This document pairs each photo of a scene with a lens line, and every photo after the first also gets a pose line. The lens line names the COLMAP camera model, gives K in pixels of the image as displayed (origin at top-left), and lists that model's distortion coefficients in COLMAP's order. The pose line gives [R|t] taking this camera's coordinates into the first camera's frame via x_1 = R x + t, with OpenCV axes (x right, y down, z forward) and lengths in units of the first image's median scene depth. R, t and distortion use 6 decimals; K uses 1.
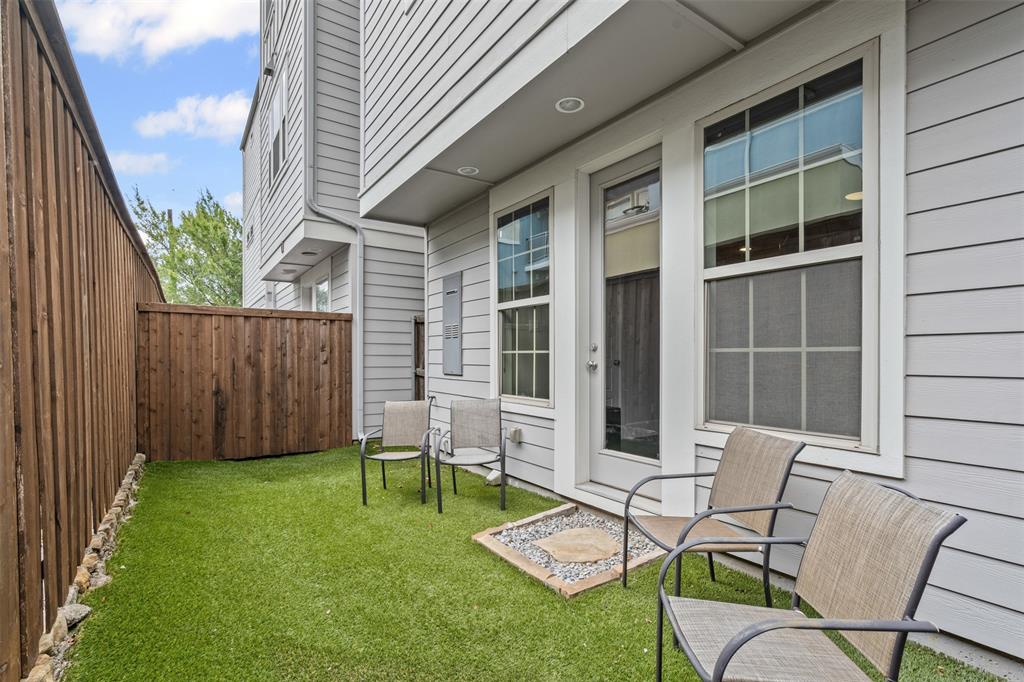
lens RADIAL K [[468.3, 0, 515.3], [0, 468.3, 366.8], [0, 0, 1]] dist [-0.000463, 0.000133]
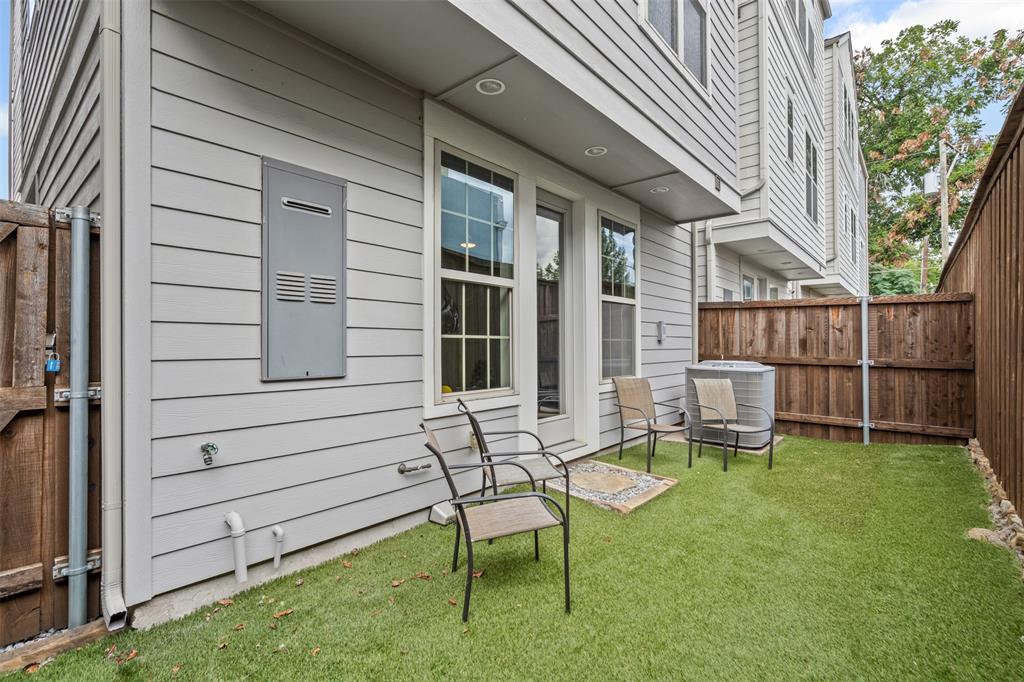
lens RADIAL K [[458.2, 0, 508.9], [0, 458.2, 345.0], [0, 0, 1]] dist [-0.002356, 0.000826]
pose [[-0.224786, -0.010520, 0.974351, -0.789403], [0.011818, 0.999839, 0.013522, -0.027465], [-0.974337, 0.014554, -0.224625, 1.120304]]
